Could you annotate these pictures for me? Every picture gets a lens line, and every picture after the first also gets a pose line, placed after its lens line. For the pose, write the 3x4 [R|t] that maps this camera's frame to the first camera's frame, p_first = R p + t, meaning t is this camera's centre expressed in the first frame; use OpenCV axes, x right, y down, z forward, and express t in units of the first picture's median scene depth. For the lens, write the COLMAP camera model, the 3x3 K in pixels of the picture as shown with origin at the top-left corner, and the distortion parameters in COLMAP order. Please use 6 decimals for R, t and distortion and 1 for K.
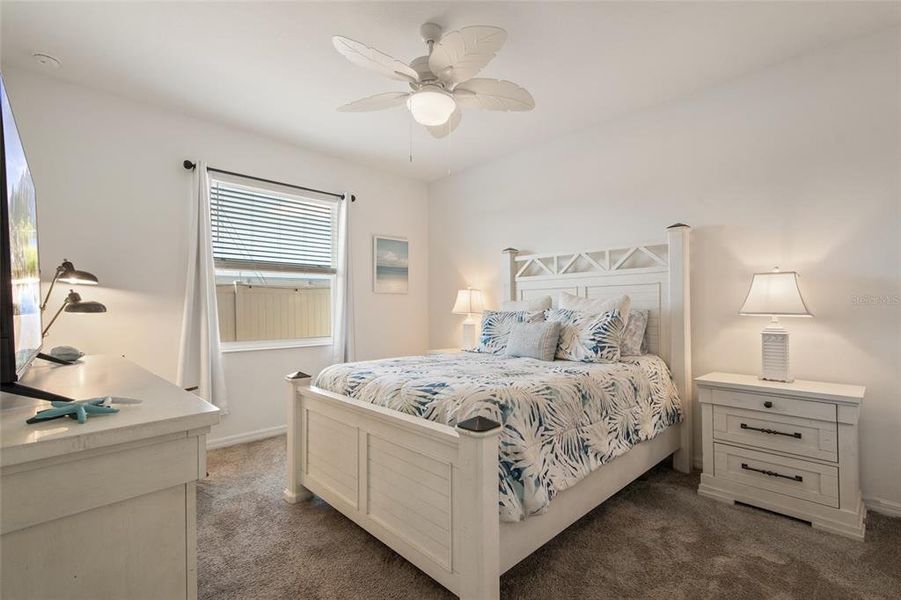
lens RADIAL K [[409.4, 0, 447.7], [0, 409.4, 306.7], [0, 0, 1]] dist [0.001035, -0.000419]
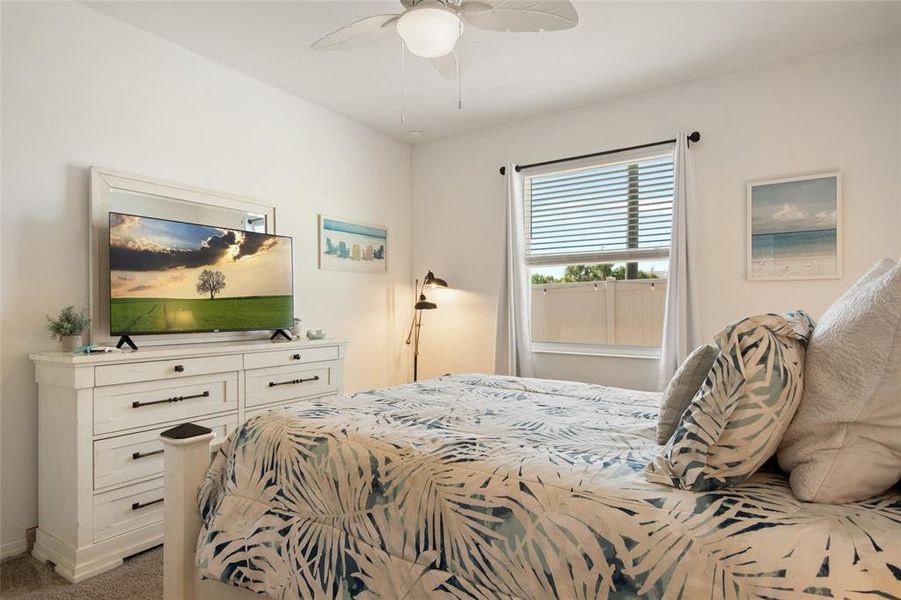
lens RADIAL K [[483.4, 0, 451.3], [0, 483.4, 310.8], [0, 0, 1]] dist [-0.000020, -0.000454]
pose [[0.228029, 0.012303, -0.973577, 0.606745], [0.004001, 0.999900, 0.013573, -0.001803], [0.973646, -0.006990, 0.227957, 0.628555]]
